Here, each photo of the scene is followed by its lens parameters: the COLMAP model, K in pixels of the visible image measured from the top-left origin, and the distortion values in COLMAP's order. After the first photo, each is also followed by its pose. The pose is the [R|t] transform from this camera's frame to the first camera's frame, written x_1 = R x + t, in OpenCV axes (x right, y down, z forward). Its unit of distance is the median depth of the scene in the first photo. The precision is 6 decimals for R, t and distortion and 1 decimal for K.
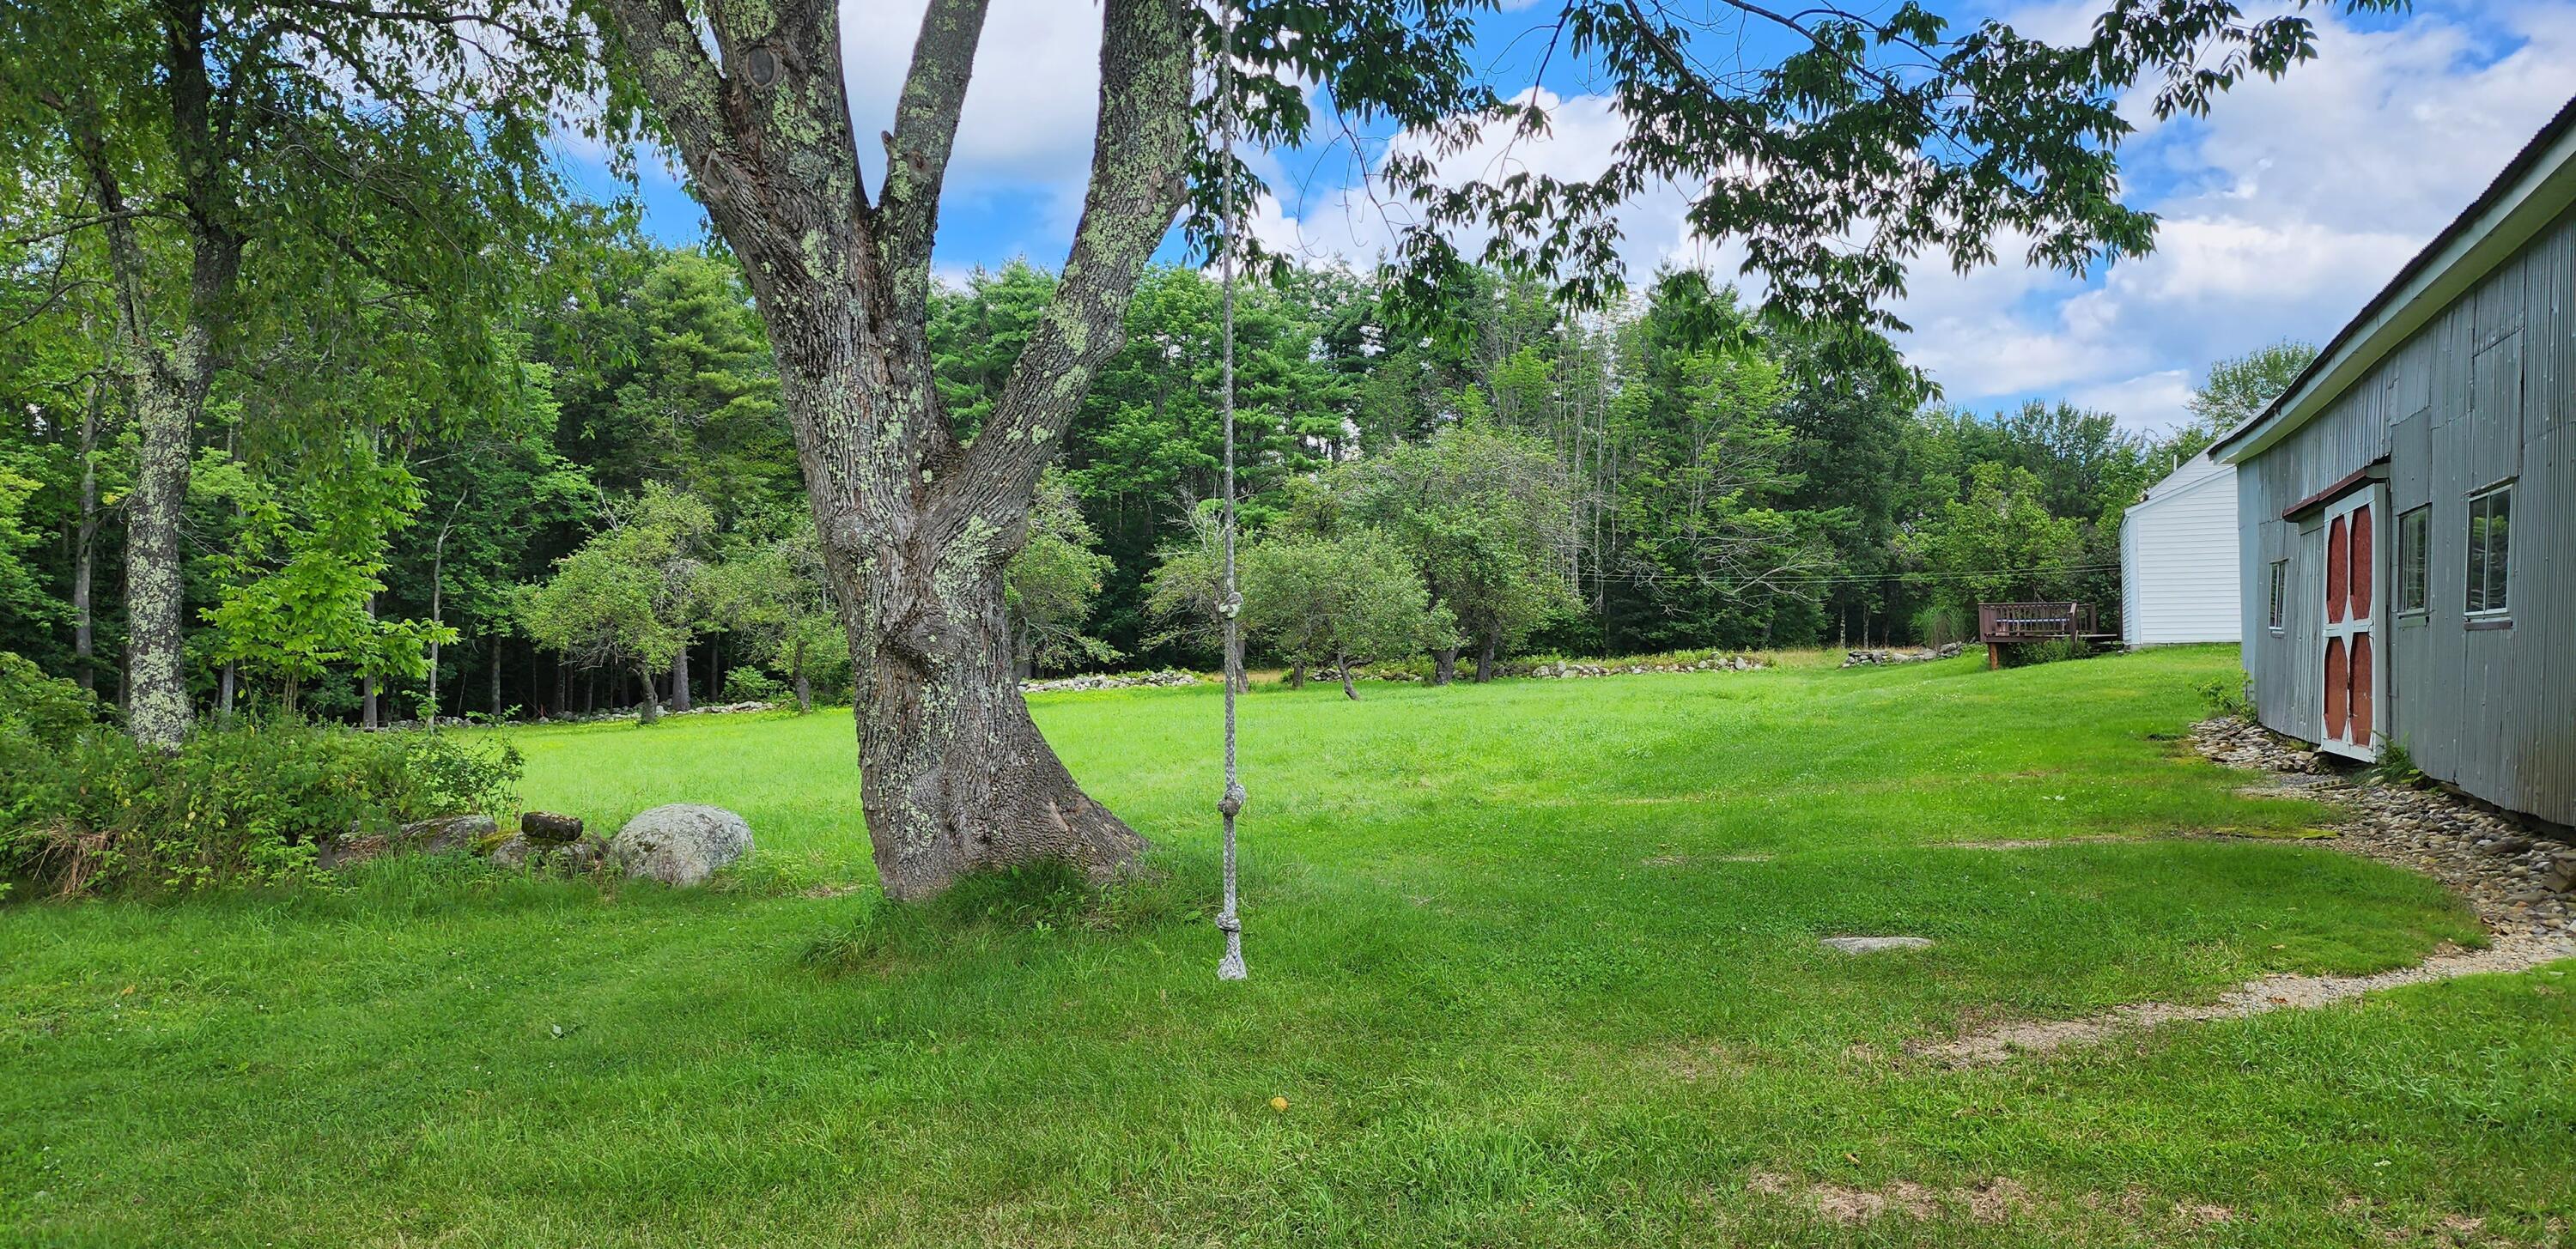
lens RADIAL K [[1781.2, 0, 1292.0], [0, 1781.2, 646.9], [0, 0, 1]] dist [0.001122, -0.004795]
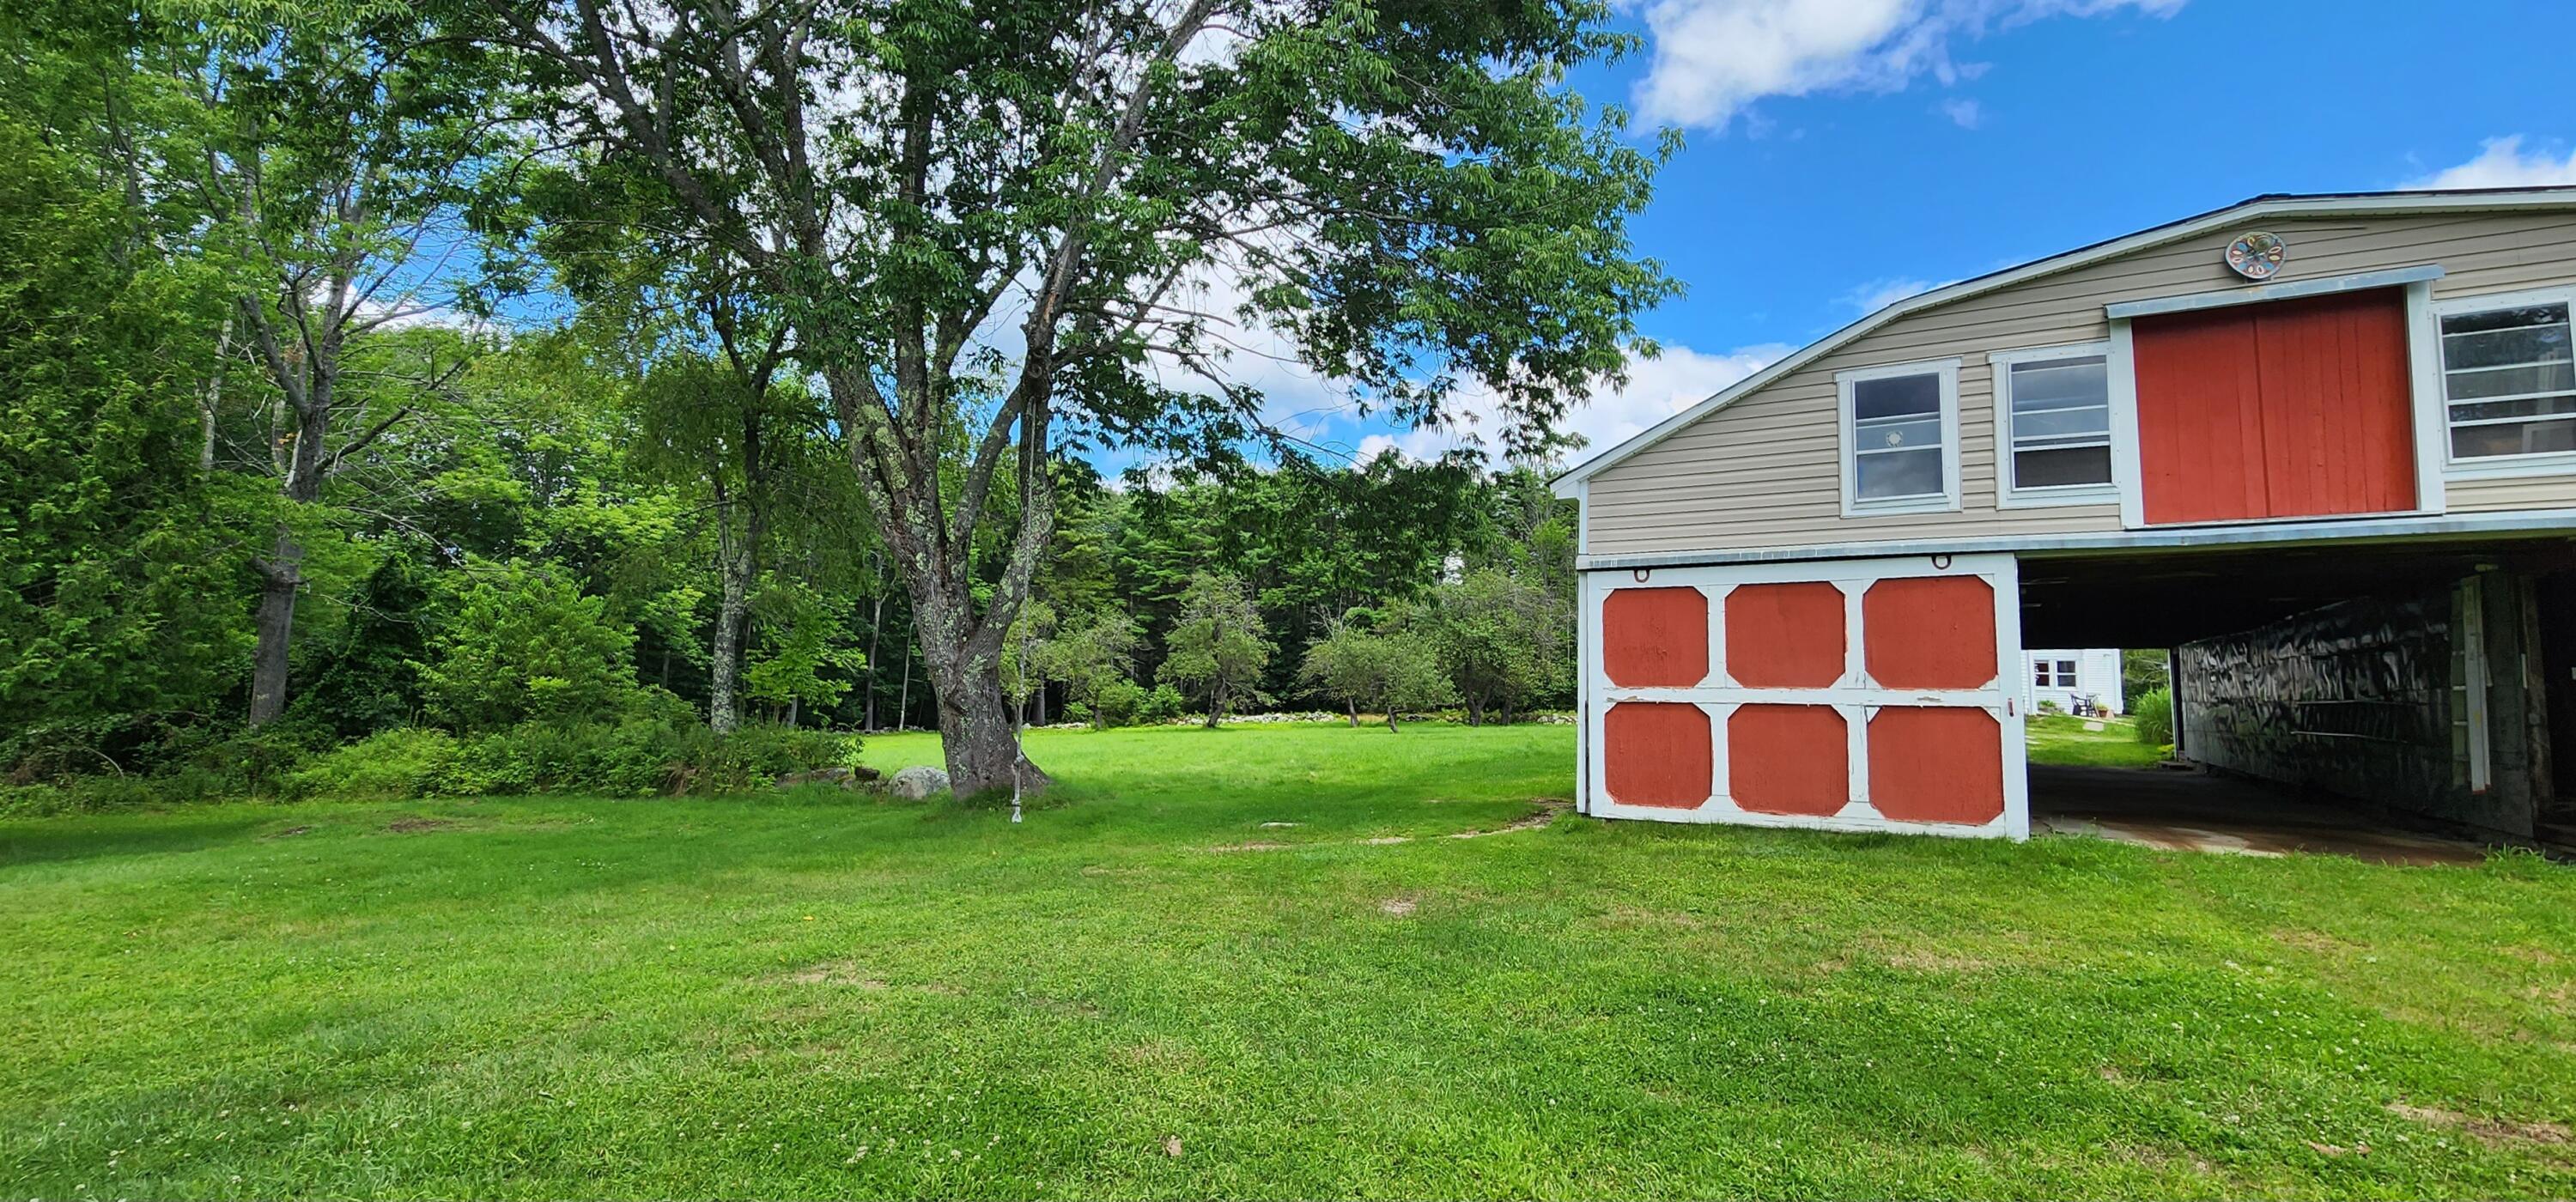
lens RADIAL K [[1142.0, 0, 1275.5], [0, 1142.0, 608.1], [0, 0, 1]] dist [-0.014075, -0.000924]
pose [[0.988251, 0.016561, -0.151942, 0.287239], [-0.028188, 0.996808, -0.074690, -0.015249], [0.150220, 0.078095, 0.985563, -0.347885]]
